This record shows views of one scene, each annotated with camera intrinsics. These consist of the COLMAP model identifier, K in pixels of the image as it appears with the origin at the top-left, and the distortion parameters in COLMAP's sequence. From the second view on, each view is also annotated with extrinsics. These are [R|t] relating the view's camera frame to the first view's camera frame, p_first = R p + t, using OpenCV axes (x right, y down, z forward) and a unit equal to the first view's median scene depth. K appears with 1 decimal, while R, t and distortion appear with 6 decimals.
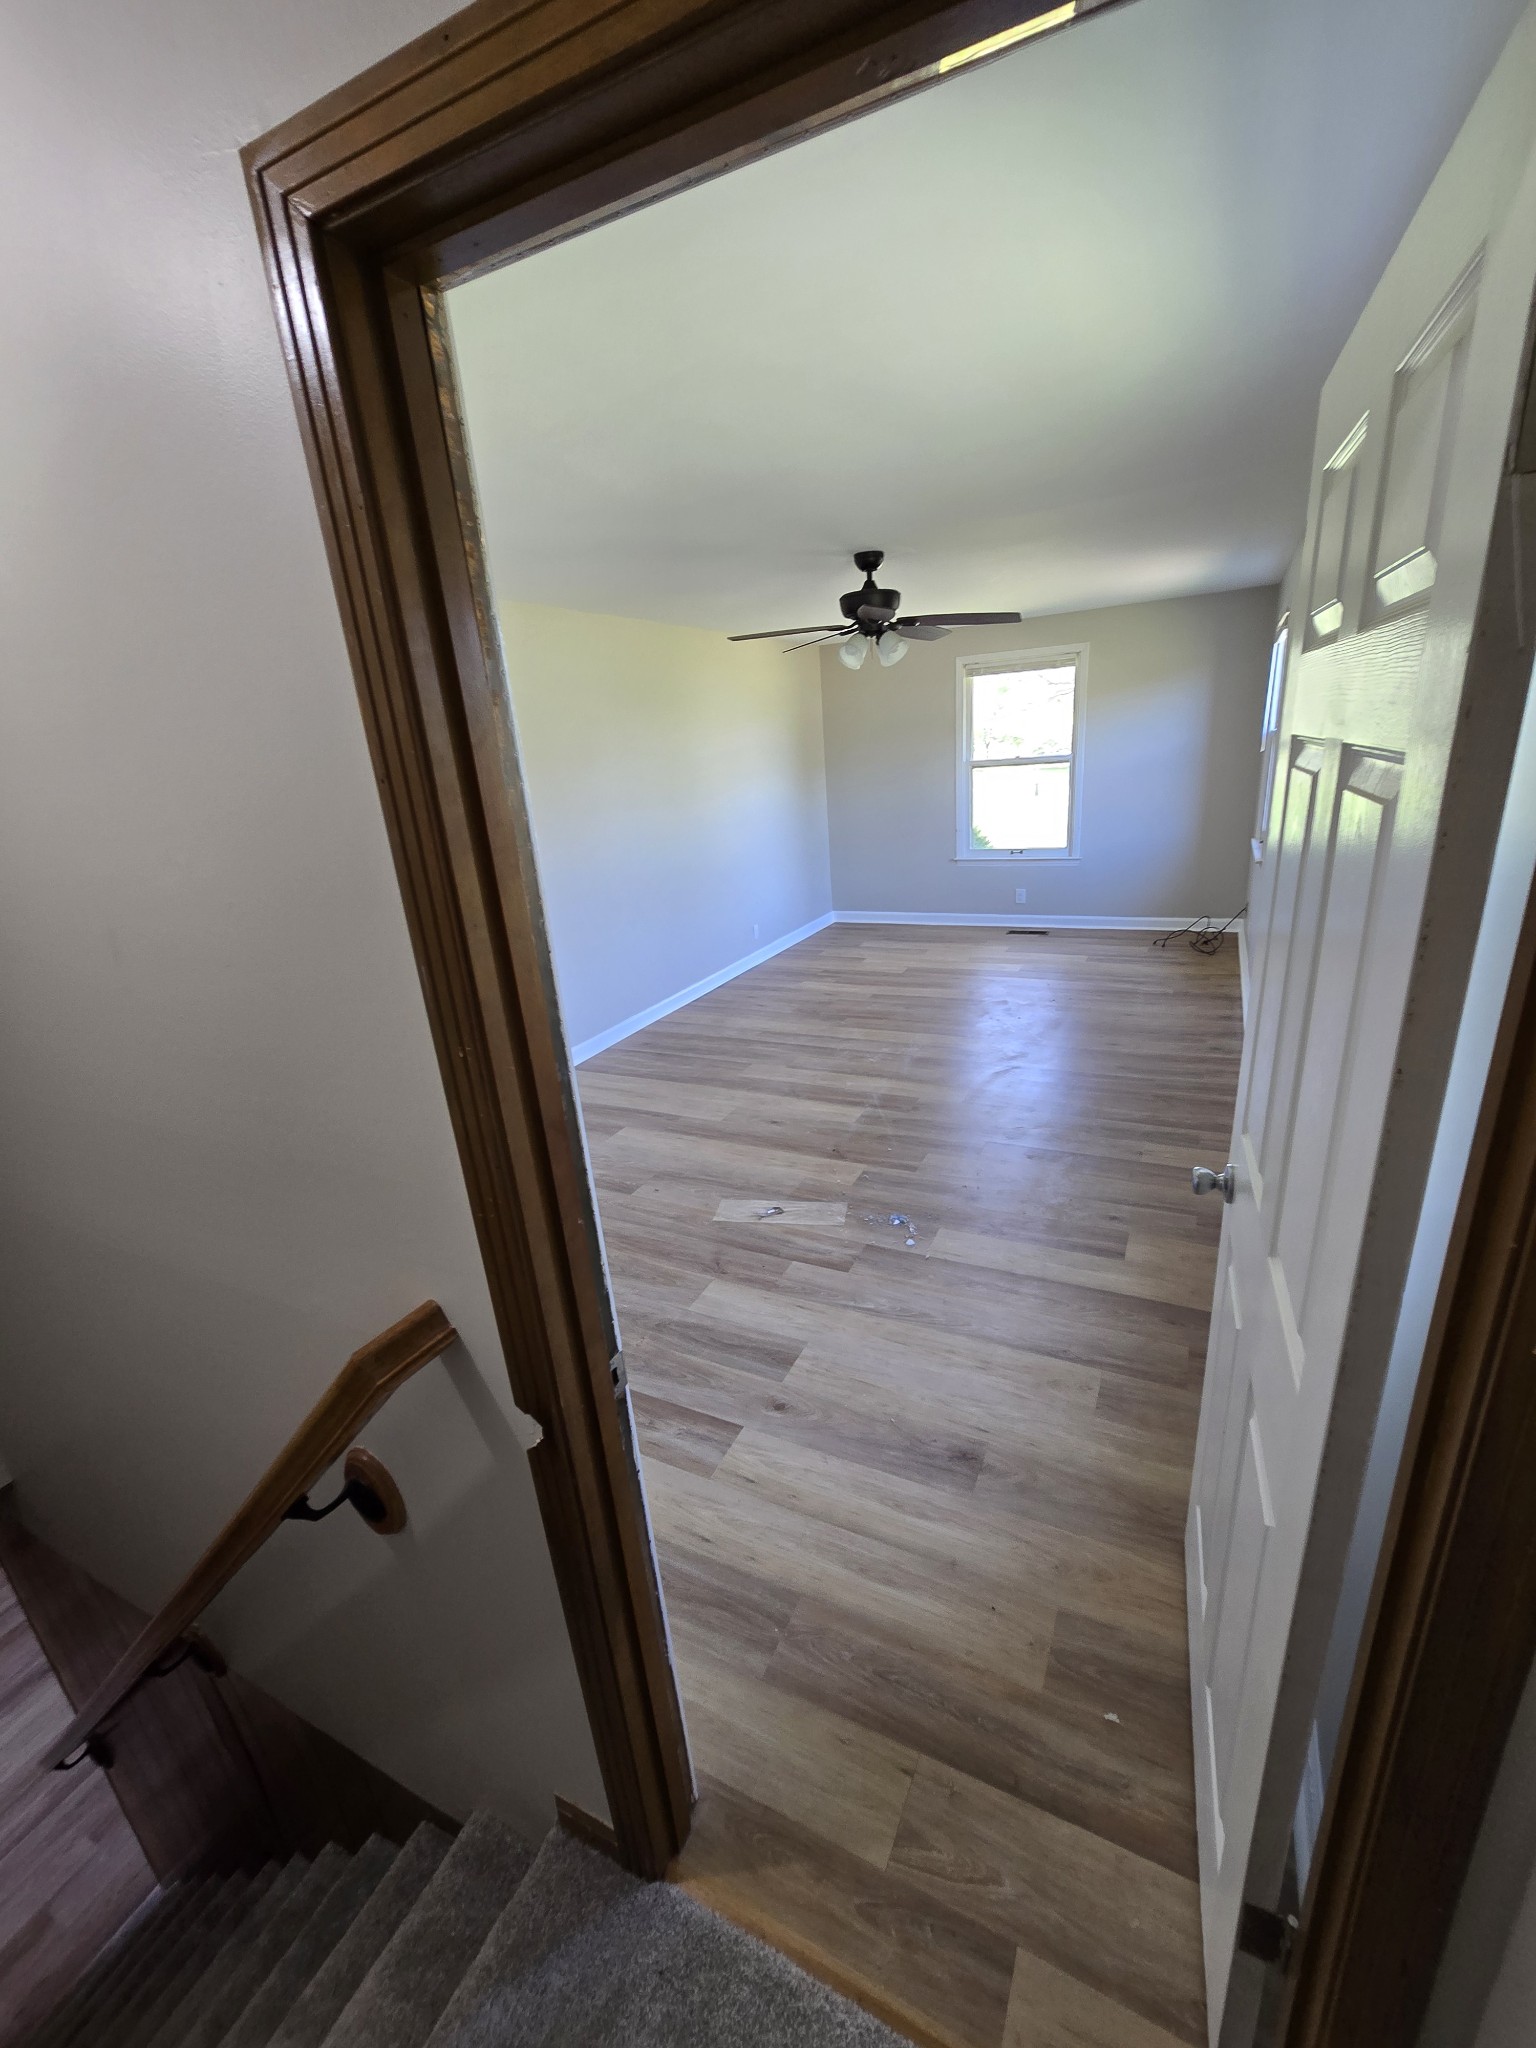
lens RADIAL K [[836.9, 0, 764.6], [0, 836.9, 1027.7], [0, 0, 1]] dist [-0.000179, 0.000217]
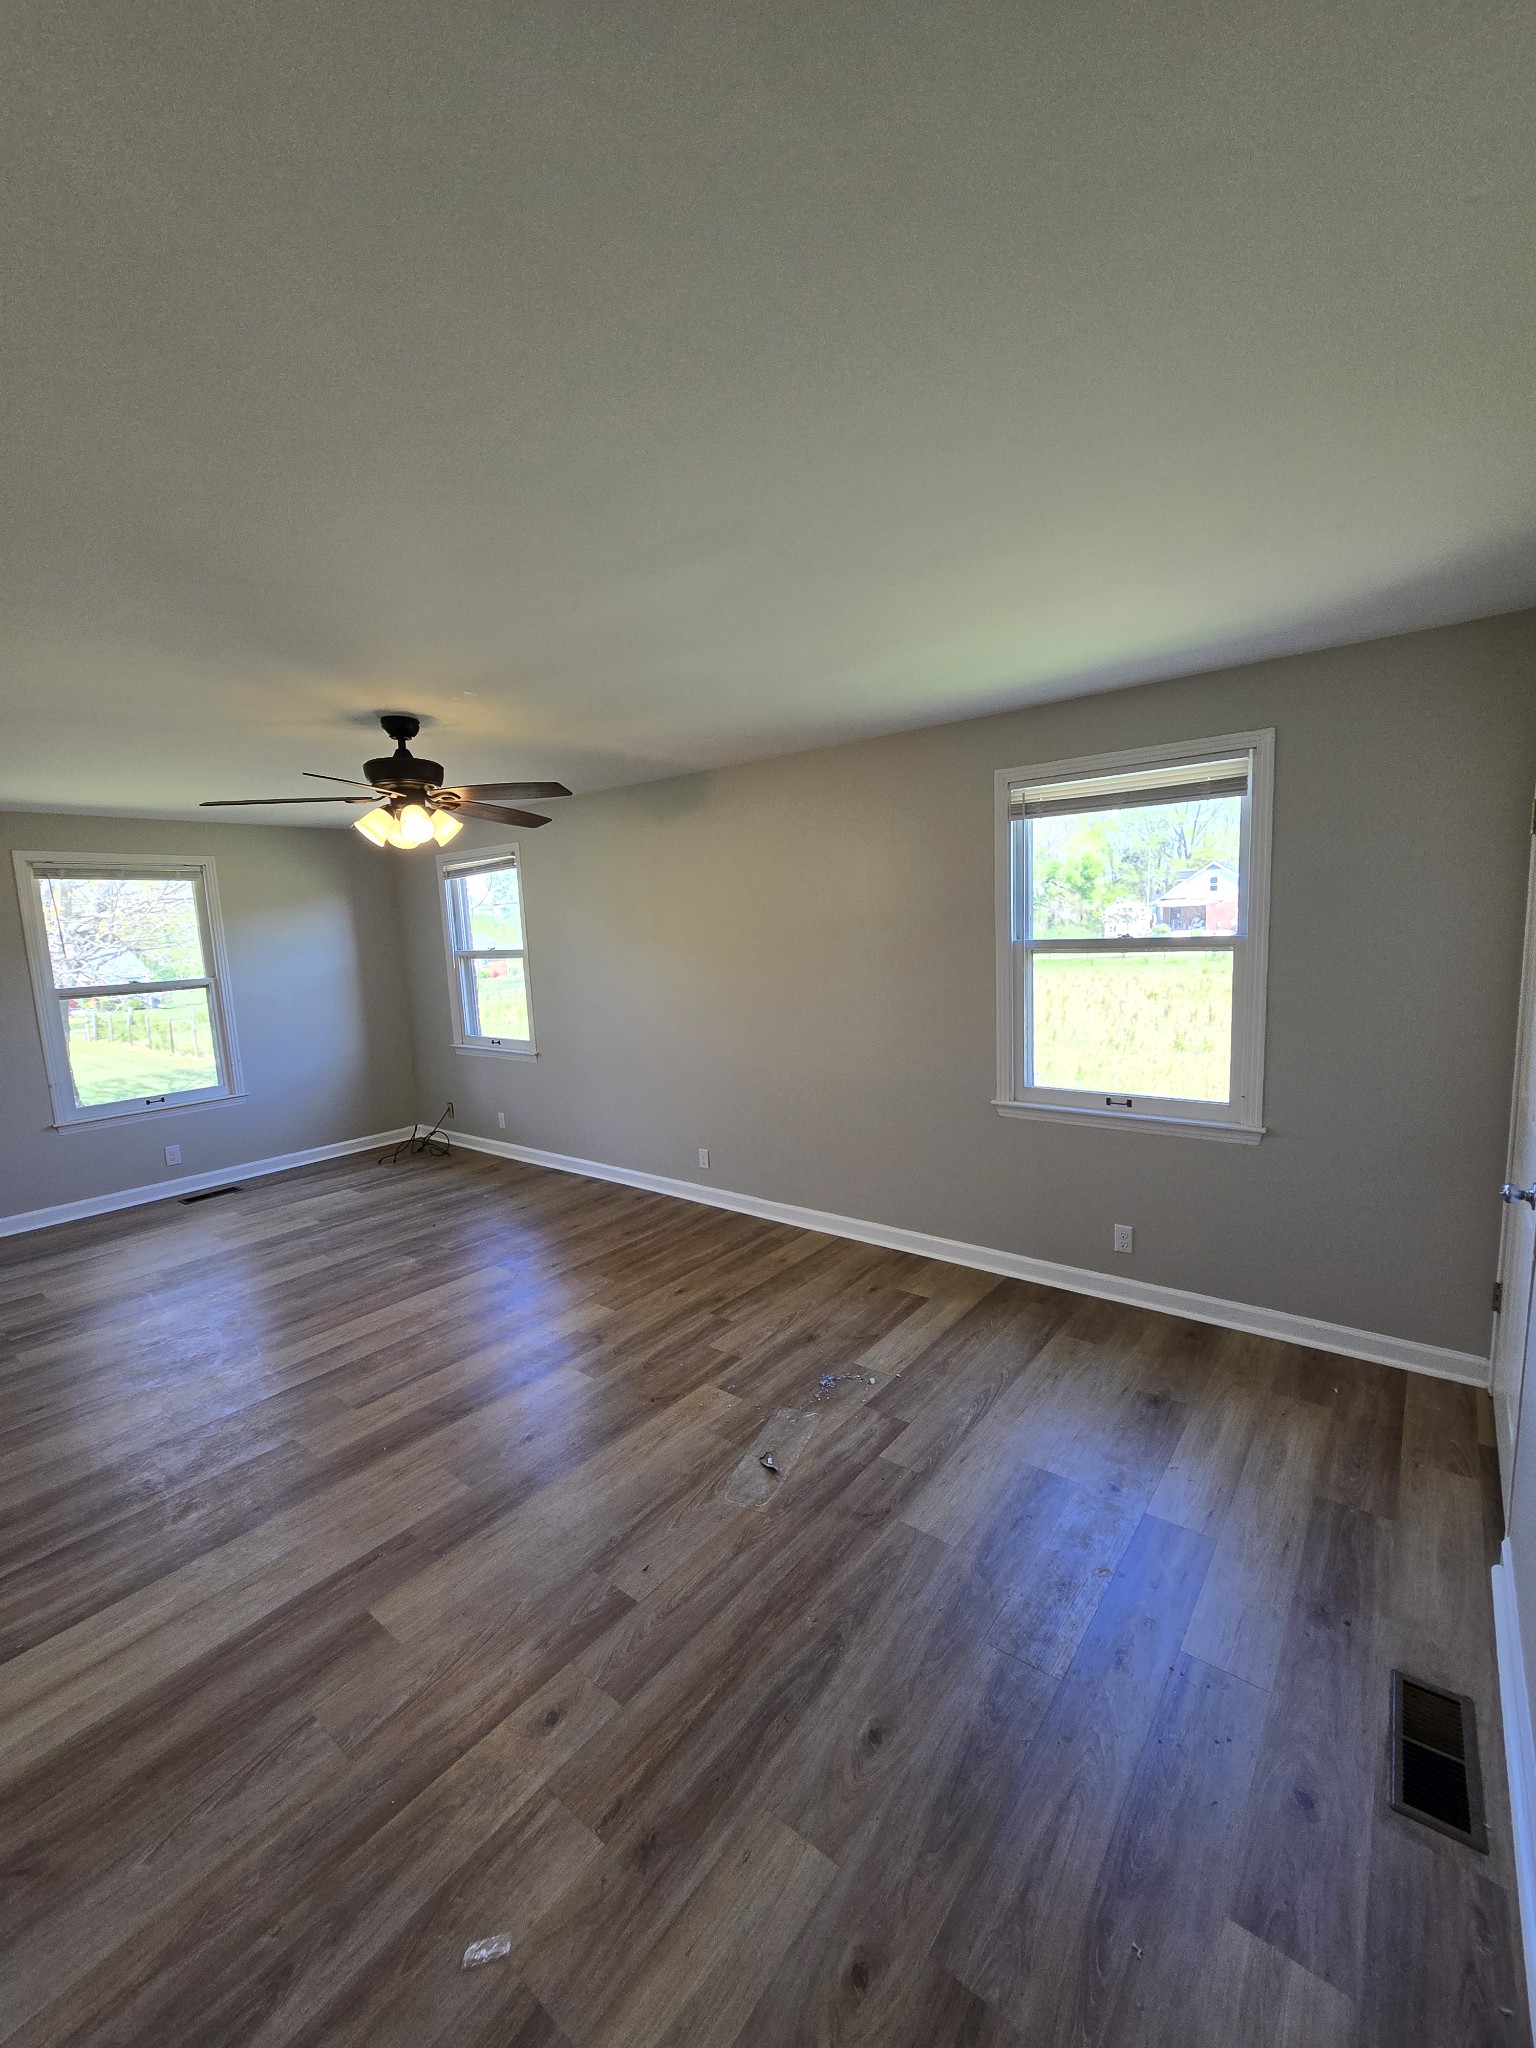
lens RADIAL K [[836.9, 0, 773.7], [0, 836.9, 1034.5], [0, 0, 1]] dist [-0.000179, 0.000217]
pose [[0.203826, -0.064789, 0.976861, -0.671258], [0.338923, 0.940777, -0.008322, -0.142316], [-0.918469, 0.332777, 0.213713, 0.610984]]
